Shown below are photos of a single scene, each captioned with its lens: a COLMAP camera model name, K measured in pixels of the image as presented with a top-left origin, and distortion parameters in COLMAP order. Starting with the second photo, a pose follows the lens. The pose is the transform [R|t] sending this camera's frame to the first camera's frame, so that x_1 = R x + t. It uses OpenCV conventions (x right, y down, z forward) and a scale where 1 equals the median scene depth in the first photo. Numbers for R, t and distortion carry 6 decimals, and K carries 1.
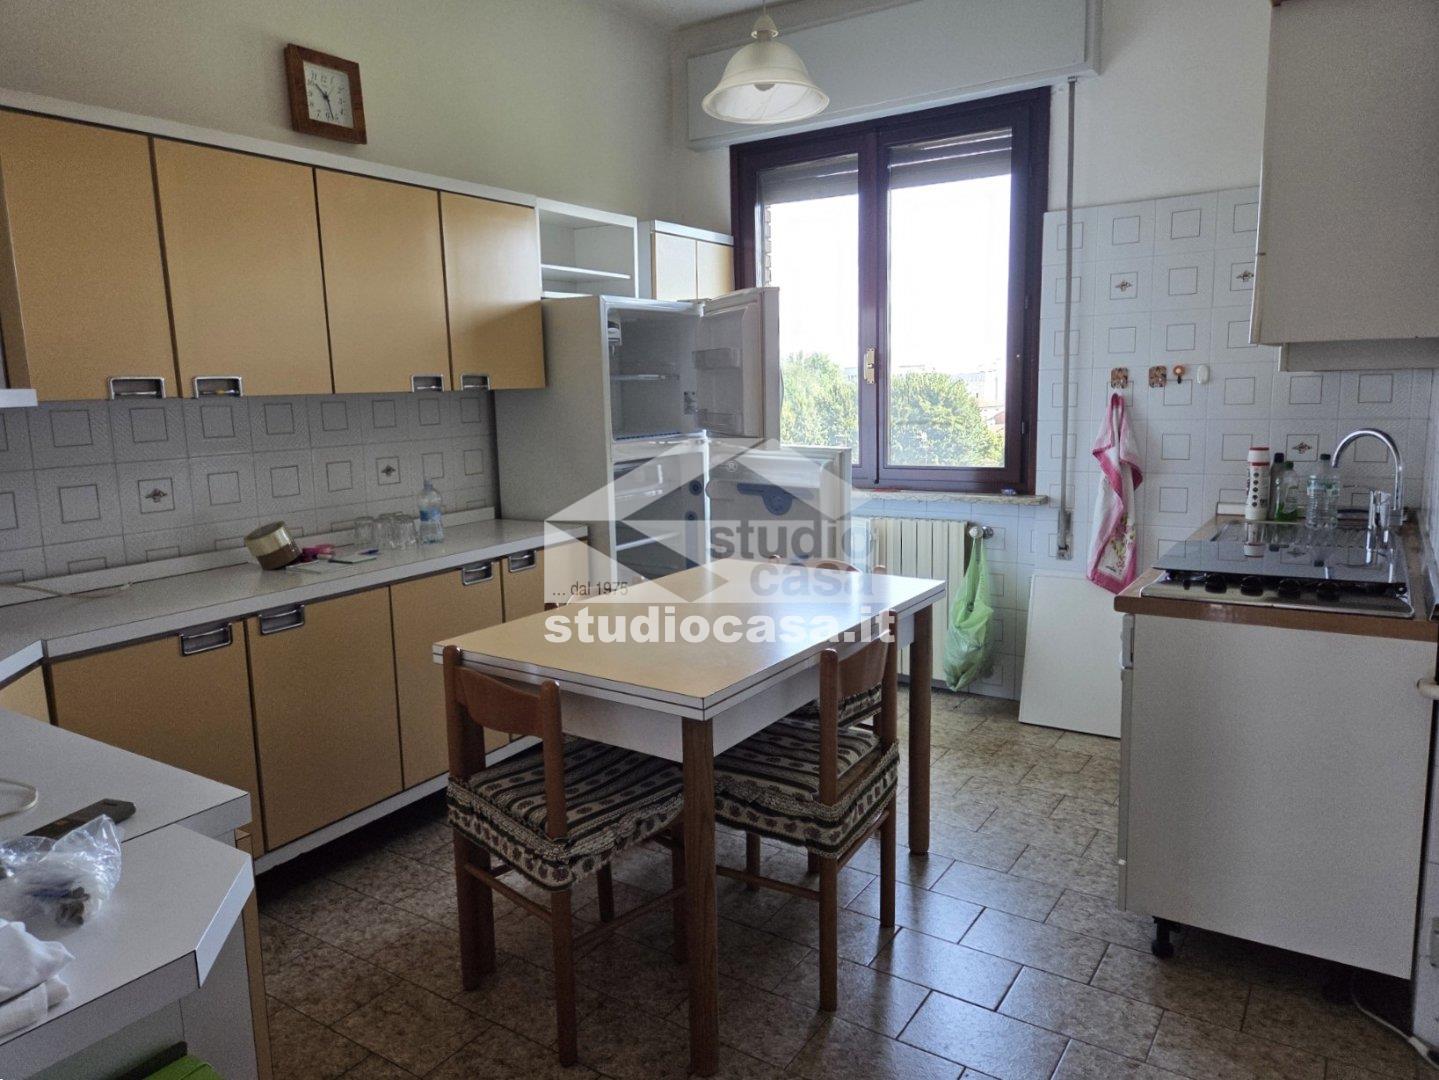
lens RADIAL K [[999.6, 0, 719.5], [0, 999.6, 540.0], [0, 0, 1]] dist [0.033954, -0.002148]
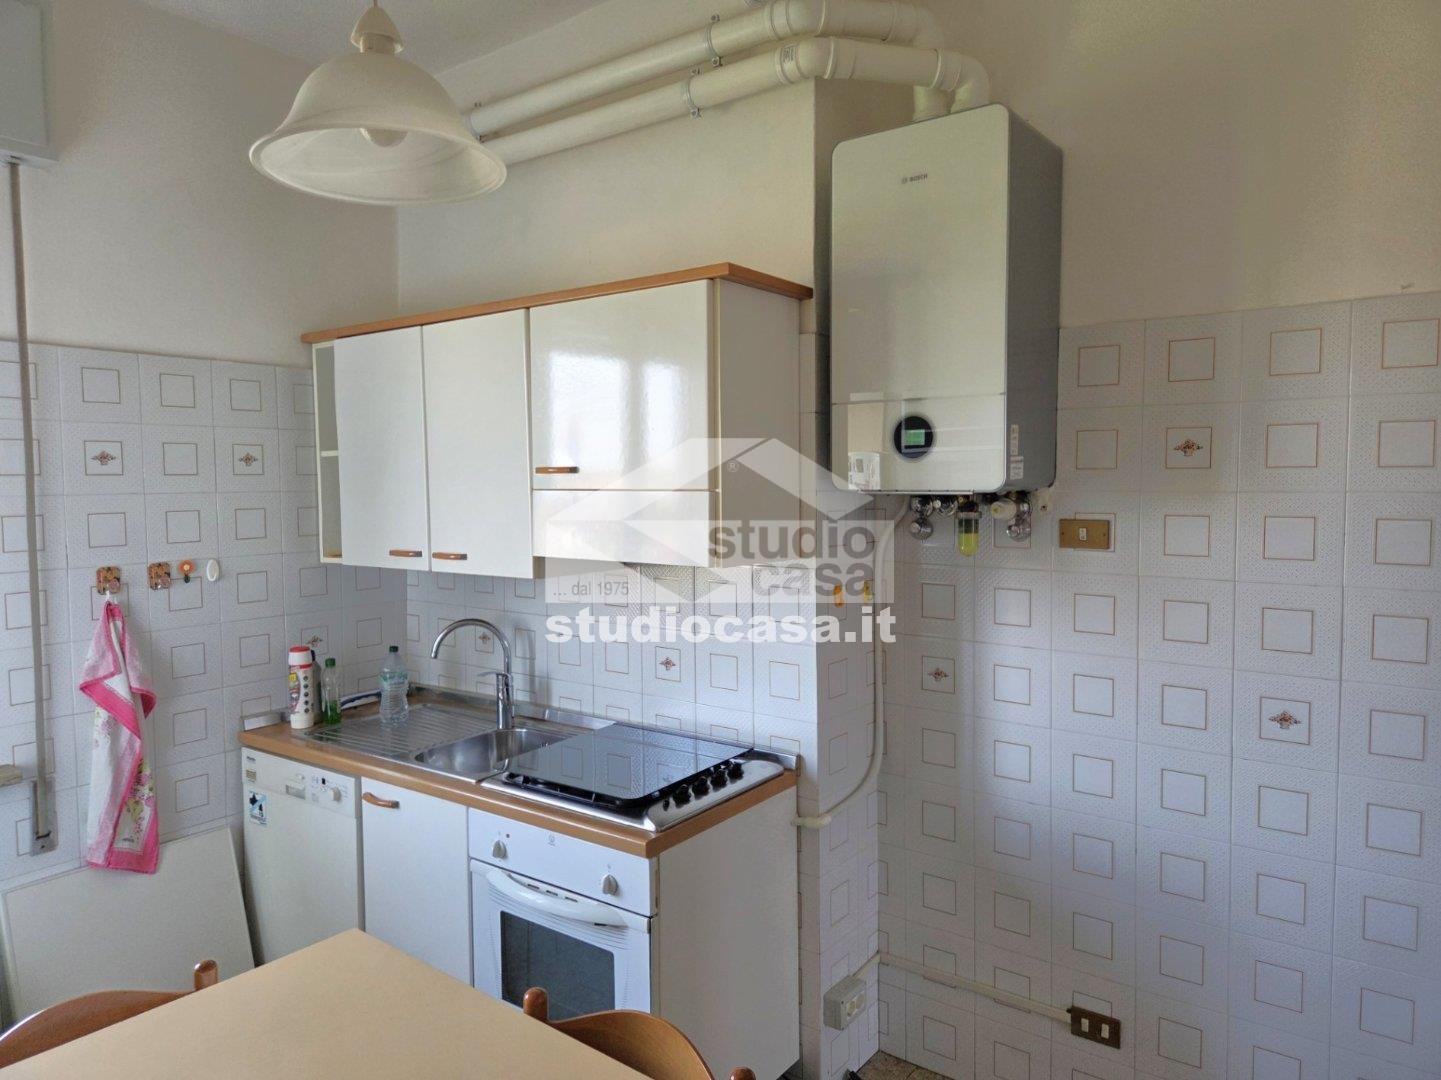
lens RADIAL K [[966.4, 0, 720.5], [0, 966.4, 540.0], [0, 0, 1]] dist [0.002367, 0.000907]
pose [[0.047925, -0.036277, 0.998192, -0.287096], [0.162956, 0.986235, 0.028018, -0.139247], [-0.985469, 0.161319, 0.053177, 0.526321]]
